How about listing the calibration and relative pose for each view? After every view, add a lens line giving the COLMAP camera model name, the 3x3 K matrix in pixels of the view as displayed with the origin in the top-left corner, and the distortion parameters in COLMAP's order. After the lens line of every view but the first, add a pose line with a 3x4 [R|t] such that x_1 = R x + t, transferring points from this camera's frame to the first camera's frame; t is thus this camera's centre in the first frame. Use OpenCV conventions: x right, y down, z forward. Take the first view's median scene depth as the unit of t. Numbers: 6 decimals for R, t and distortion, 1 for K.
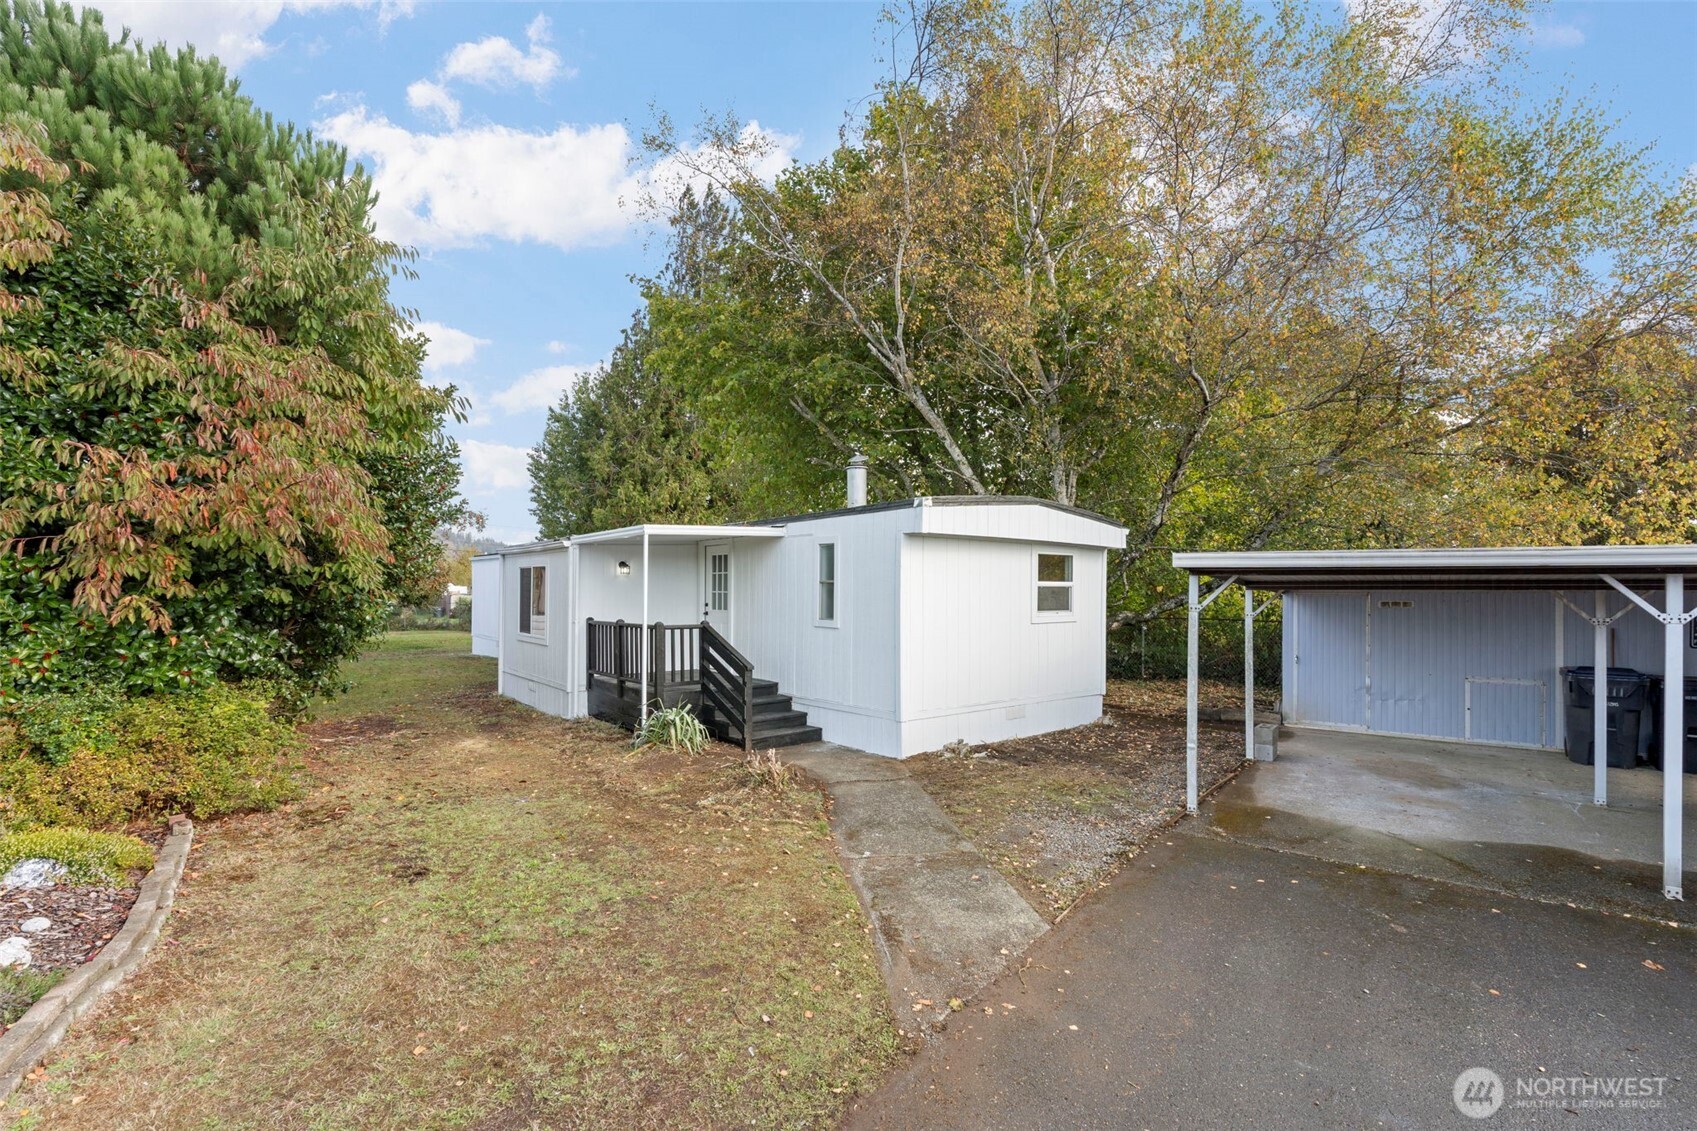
lens RADIAL K [[747.1, 0, 849.5], [0, 747.1, 567.7], [0, 0, 1]] dist [-0.006950, -0.000798]
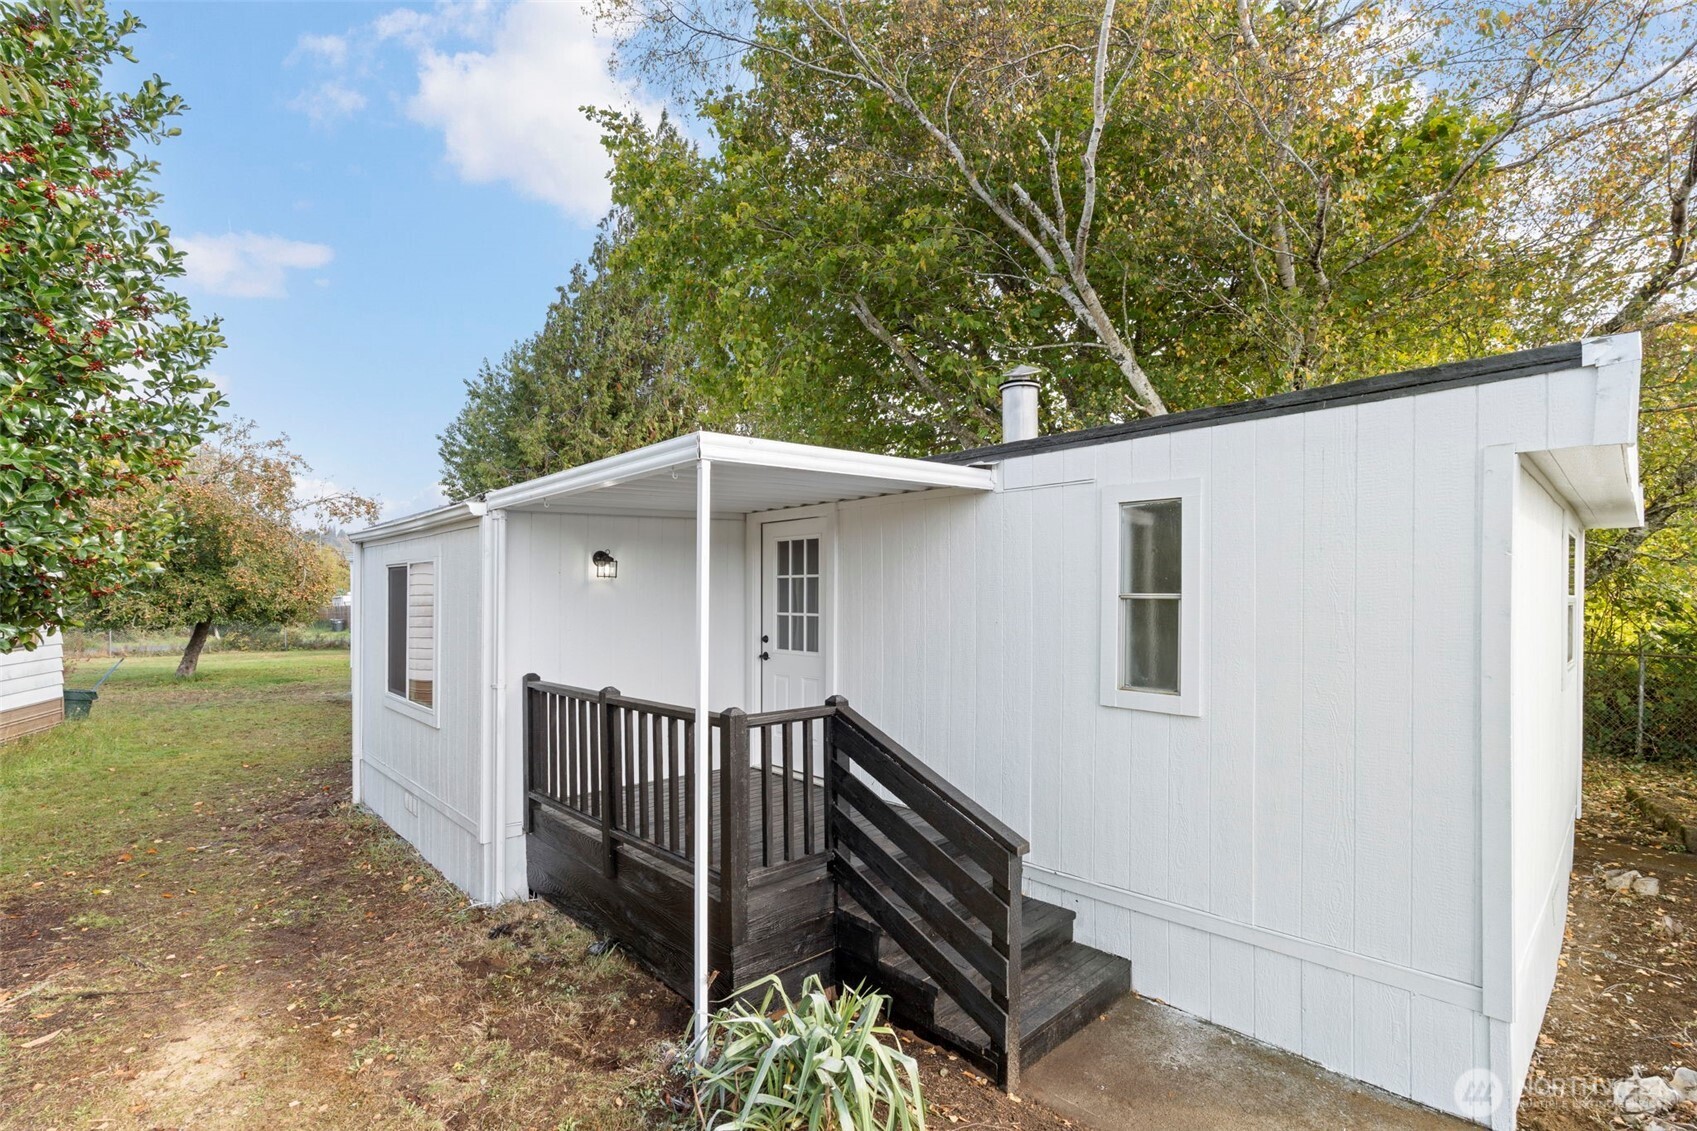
lens RADIAL K [[747.1, 0, 842.0], [0, 747.1, 590.2], [0, 0, 1]] dist [-0.006950, -0.000798]
pose [[0.997219, -0.001563, 0.074517, -0.181181], [0.000026, 0.999787, 0.020619, 0.006034], [-0.074533, -0.020560, 0.997007, 0.501987]]
